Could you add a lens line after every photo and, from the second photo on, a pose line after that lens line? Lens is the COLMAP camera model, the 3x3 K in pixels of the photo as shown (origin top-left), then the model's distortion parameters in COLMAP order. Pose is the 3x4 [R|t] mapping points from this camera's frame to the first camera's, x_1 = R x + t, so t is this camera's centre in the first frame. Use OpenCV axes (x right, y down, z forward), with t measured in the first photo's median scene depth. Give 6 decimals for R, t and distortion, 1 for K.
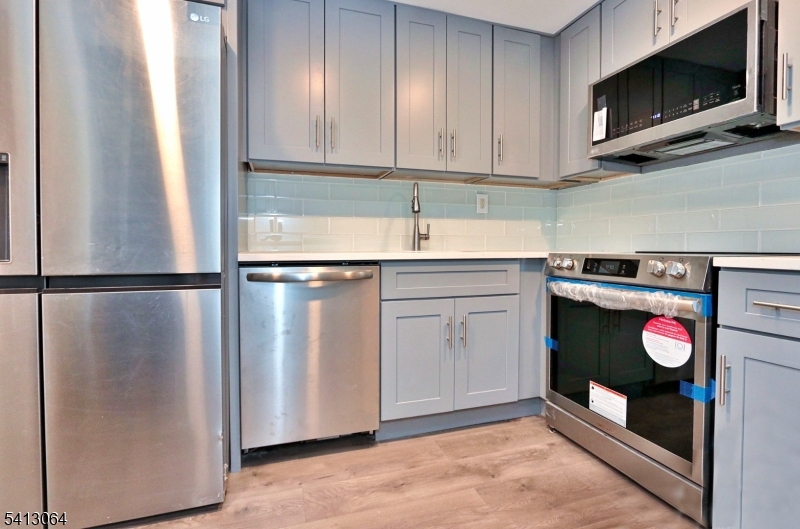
lens RADIAL K [[403.7, 0, 399.0], [0, 403.7, 260.7], [0, 0, 1]] dist [-0.015669, -0.001614]
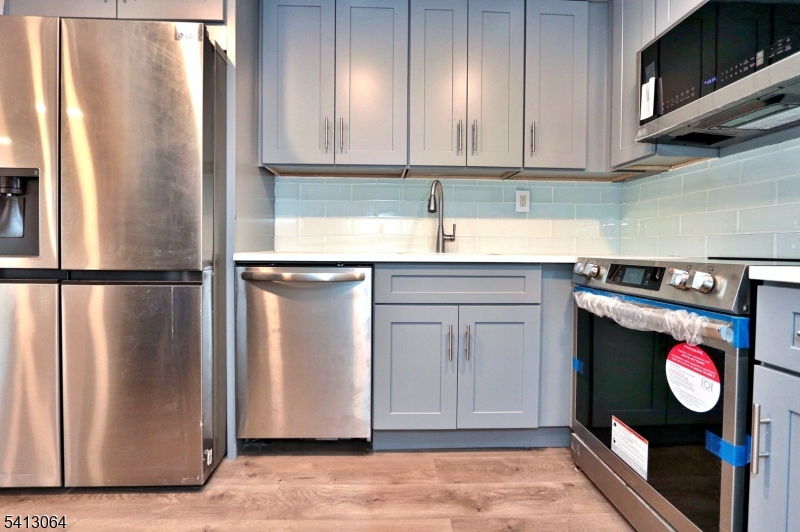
lens RADIAL K [[402.9, 0, 398.6], [0, 402.9, 261.0], [0, 0, 1]] dist [-0.018595, 0.002159]
pose [[0.957493, 0.017618, -0.287918, 0.291853], [-0.018607, 0.999827, -0.000697, -0.004228], [0.287856, 0.006024, 0.957655, 0.100699]]
